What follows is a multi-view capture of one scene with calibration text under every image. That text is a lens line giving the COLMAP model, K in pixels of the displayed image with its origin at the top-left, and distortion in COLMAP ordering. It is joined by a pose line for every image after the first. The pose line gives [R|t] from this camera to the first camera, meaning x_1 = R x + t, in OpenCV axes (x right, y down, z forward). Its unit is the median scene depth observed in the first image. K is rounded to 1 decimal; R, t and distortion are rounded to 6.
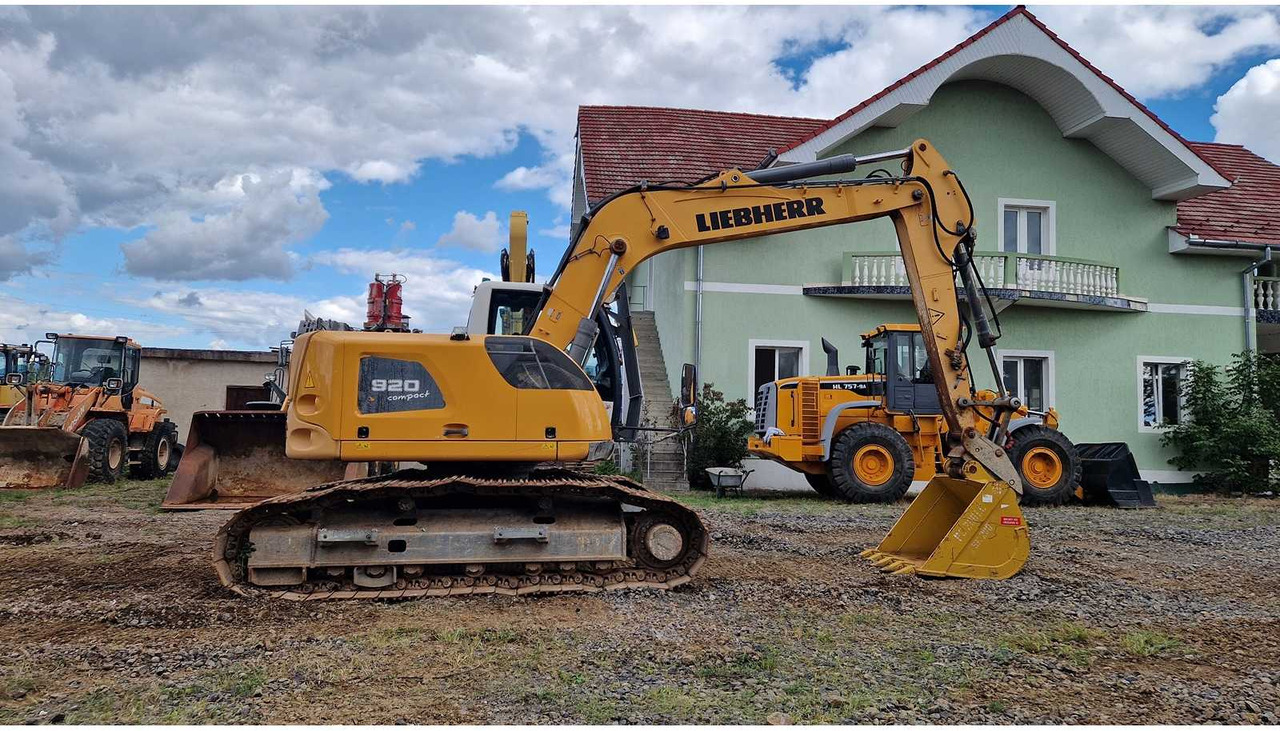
lens RADIAL K [[847.0, 0, 637.8], [0, 847.0, 351.4], [0, 0, 1]] dist [0.083595, -0.073695]
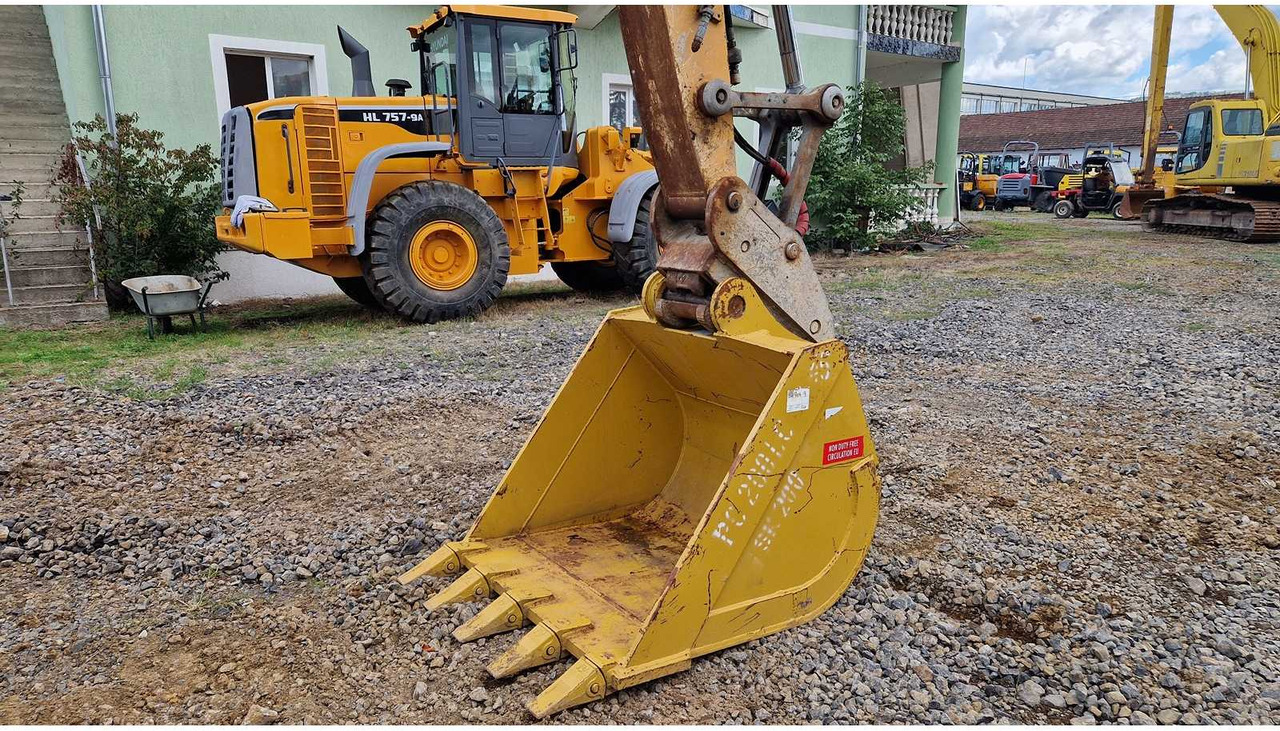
lens RADIAL K [[847.6, 0, 638.0], [0, 847.6, 364.2], [0, 0, 1]] dist [0.082244, -0.072914]
pose [[0.880494, -0.125806, 0.457059, 0.194941], [-0.009307, 0.959370, 0.281997, 0.063906], [-0.473966, -0.252551, 0.843549, 0.709010]]
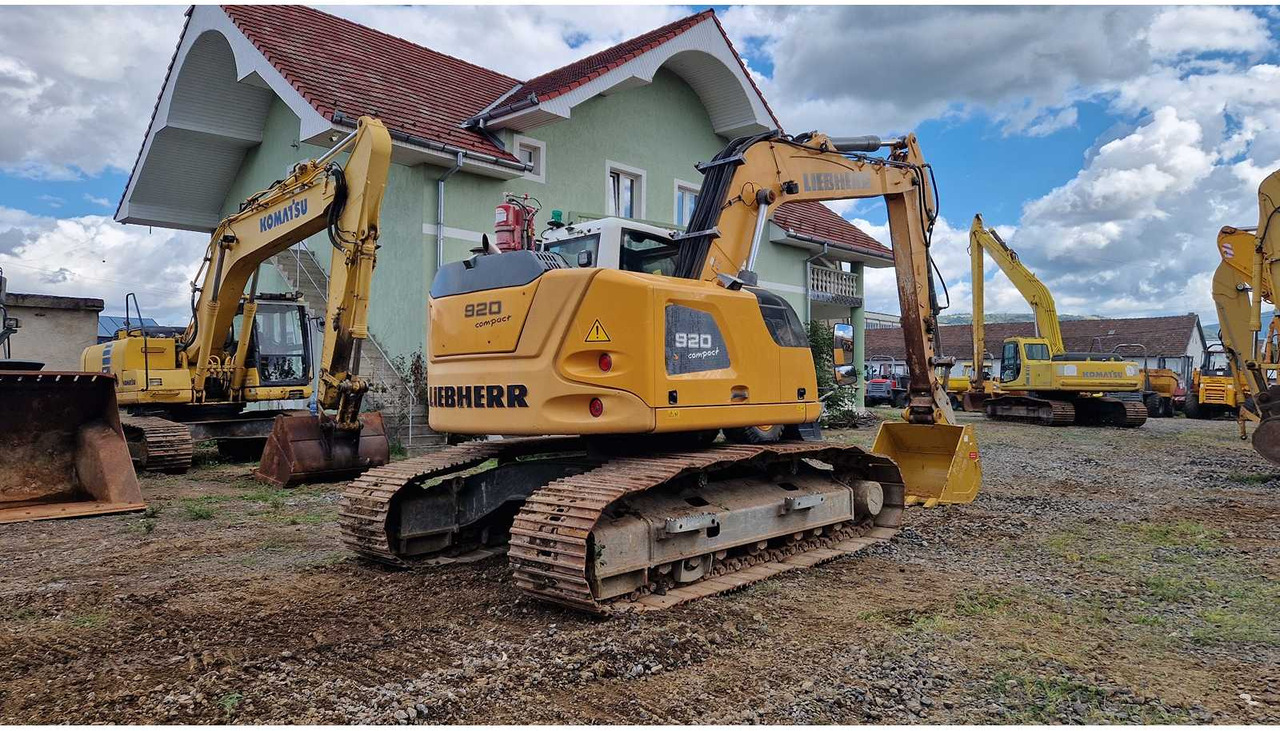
lens RADIAL K [[841.5, 0, 640.7], [0, 841.5, 358.2], [0, 0, 1]] dist [0.075552, -0.071158]
pose [[0.787568, 0.003522, 0.616218, -0.665553], [-0.040670, 0.998101, 0.046274, 0.017038], [-0.614884, -0.061506, 0.786215, 0.309549]]
